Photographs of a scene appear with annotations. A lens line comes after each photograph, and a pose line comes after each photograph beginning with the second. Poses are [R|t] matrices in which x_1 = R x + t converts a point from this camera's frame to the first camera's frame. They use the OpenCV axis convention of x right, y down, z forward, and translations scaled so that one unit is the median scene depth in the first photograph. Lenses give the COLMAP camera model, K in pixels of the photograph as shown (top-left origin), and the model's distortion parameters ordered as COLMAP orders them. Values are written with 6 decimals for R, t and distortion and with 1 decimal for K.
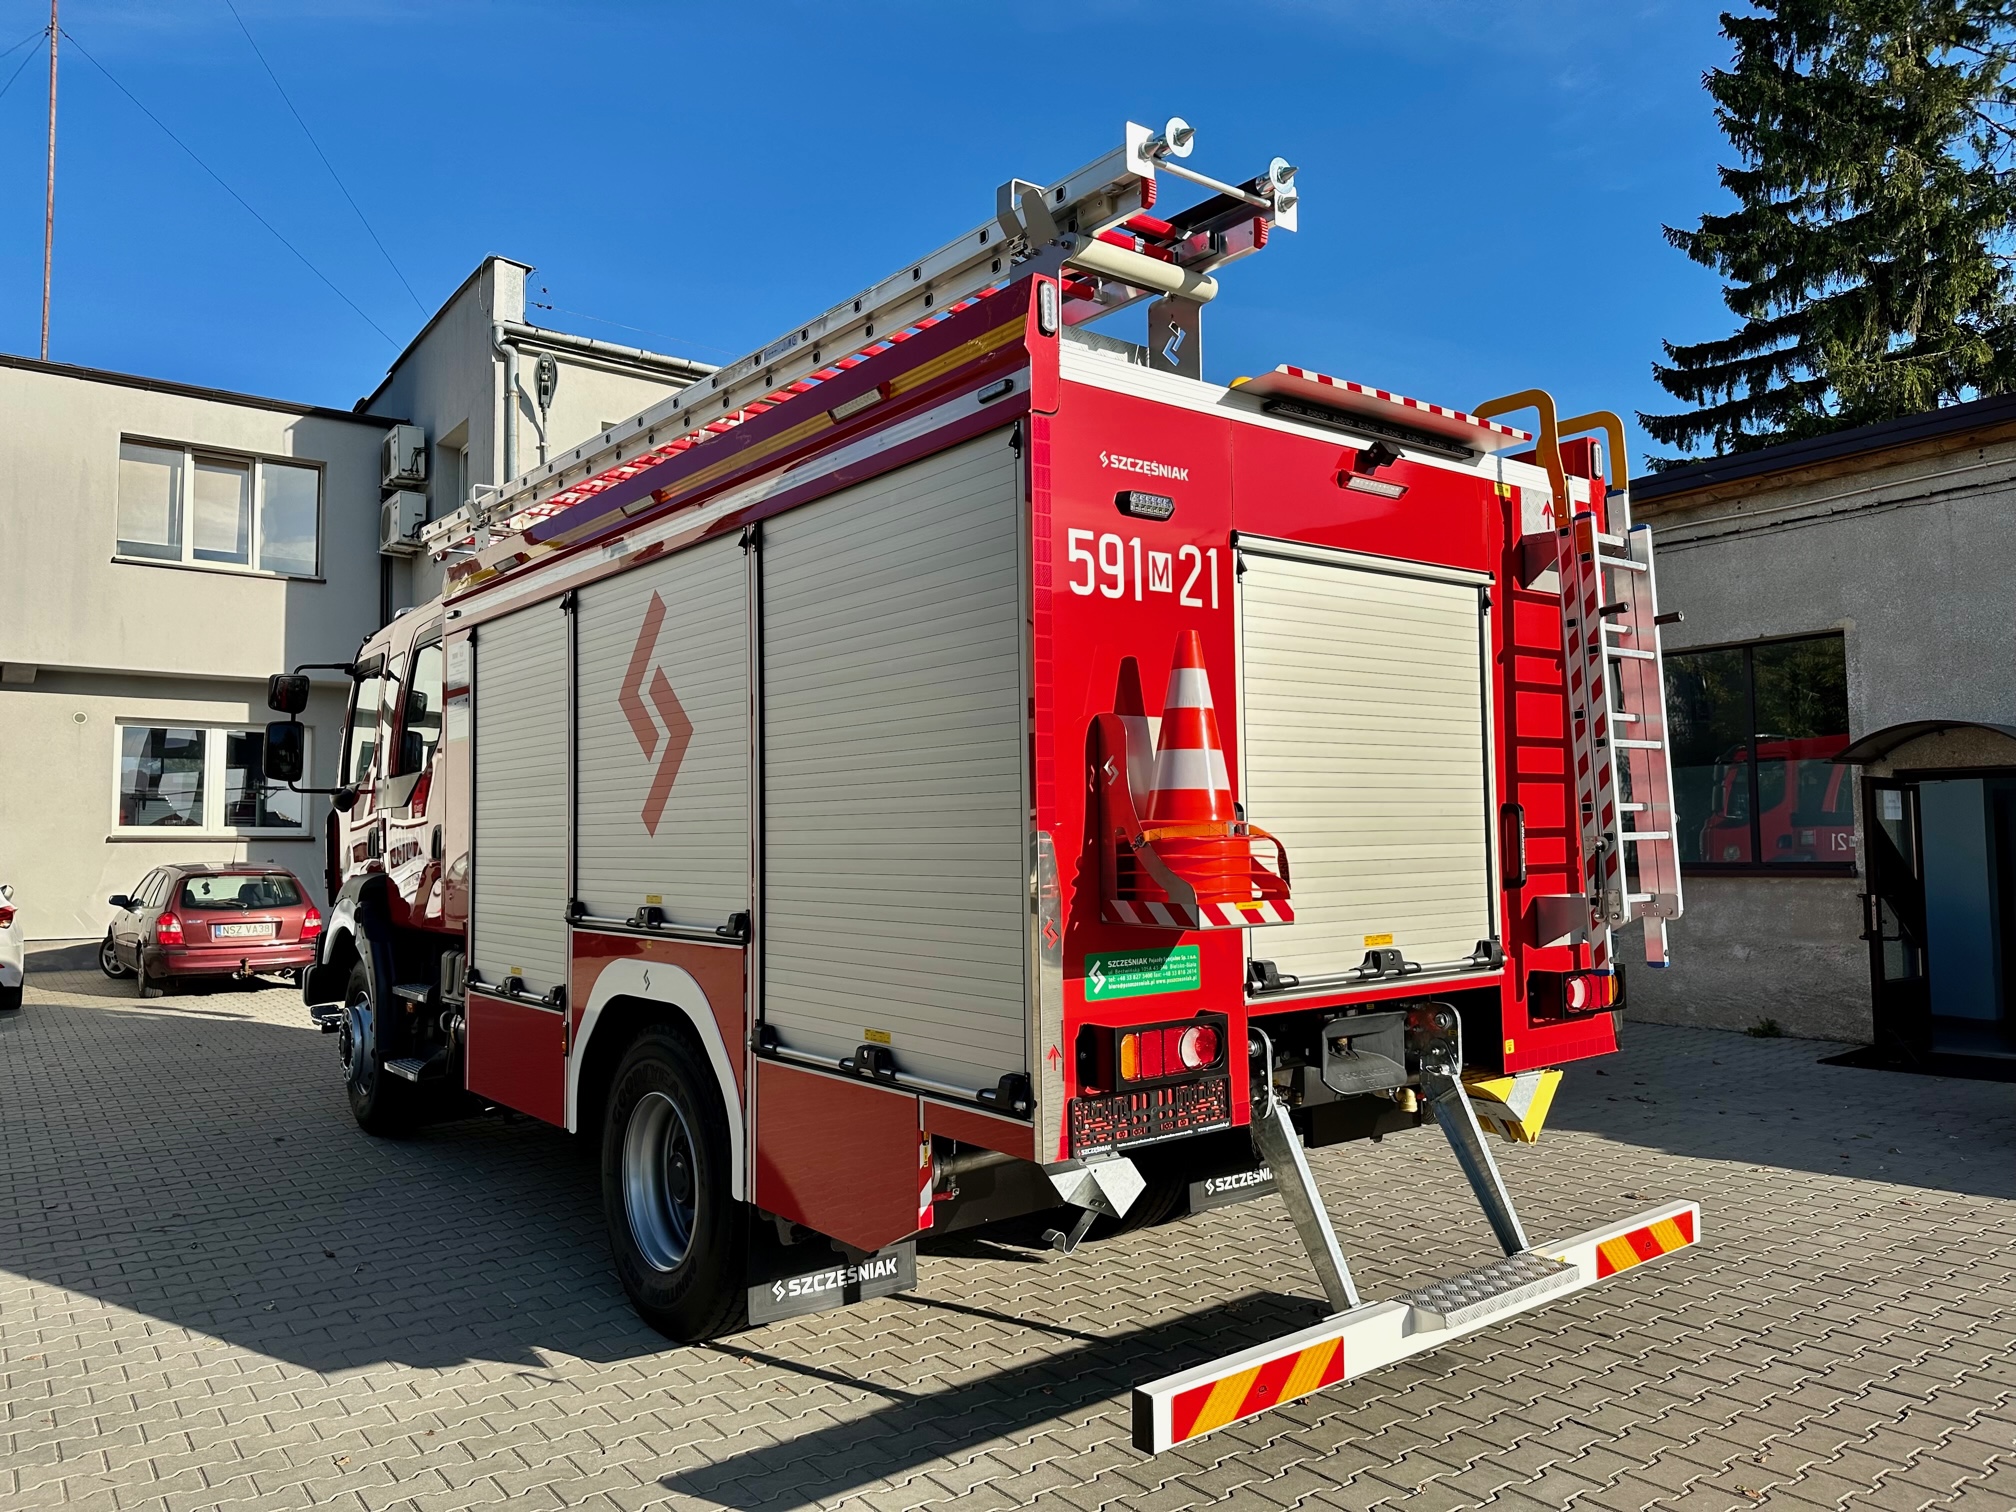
lens RADIAL K [[1453.8, 0, 995.2], [0, 1453.8, 760.2], [0, 0, 1]] dist [0.022254, -0.002732]
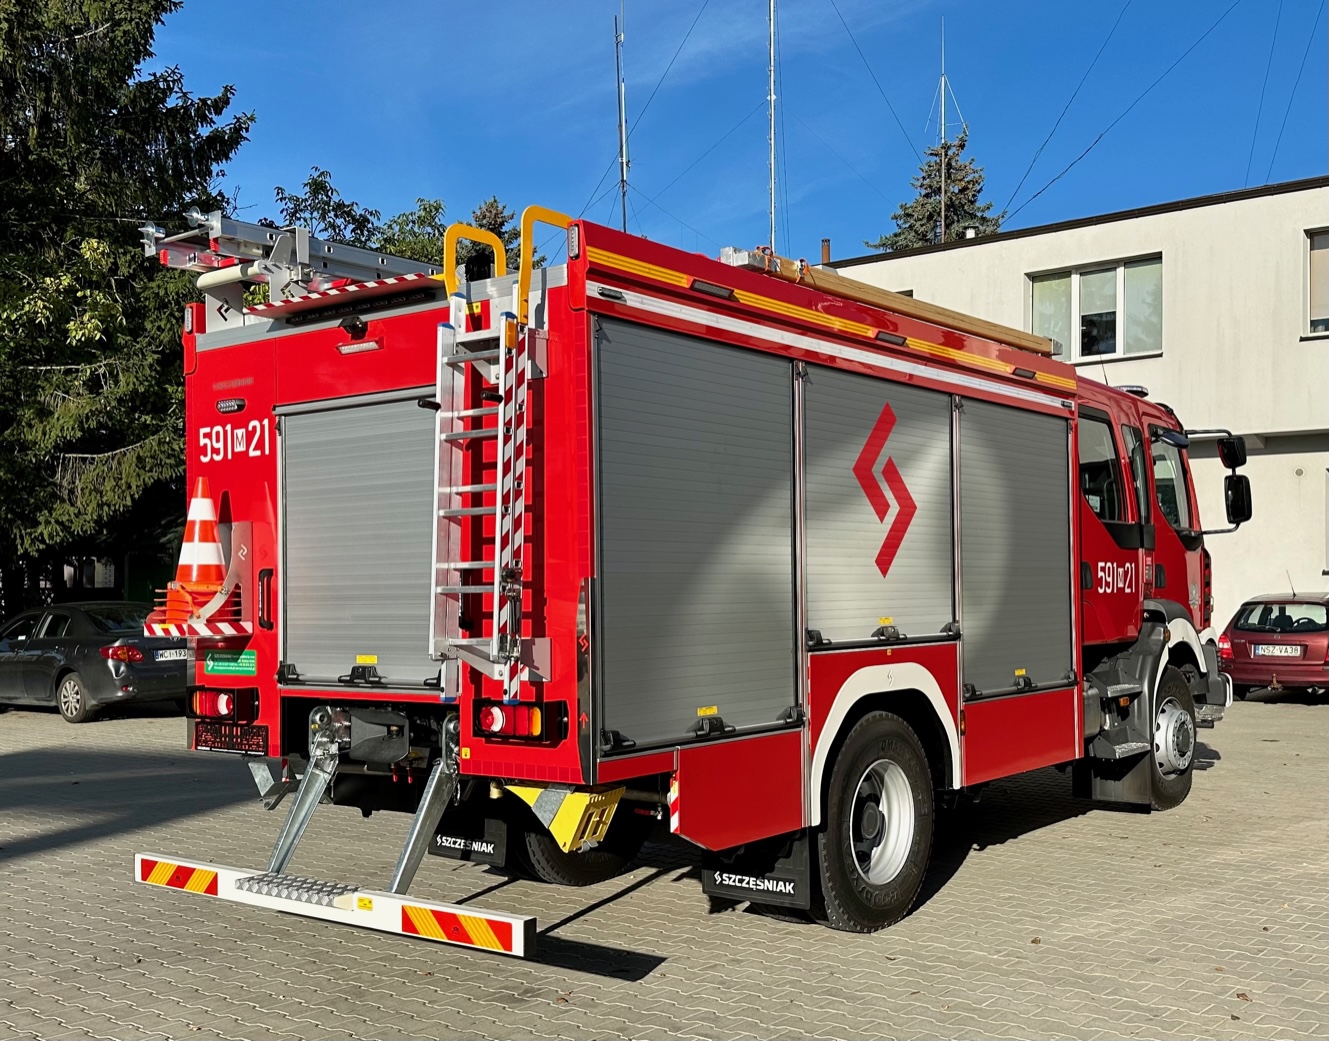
lens RADIAL K [[1406.0, 0, 716.4], [0, 1406.0, 560.0], [0, 0, 1]] dist [0.056630, -0.001322]
pose [[0.263879, -0.009748, -0.964506, 1.915232], [0.058970, 0.998241, 0.006044, 0.040788], [0.962751, -0.058472, 0.263990, 1.080053]]
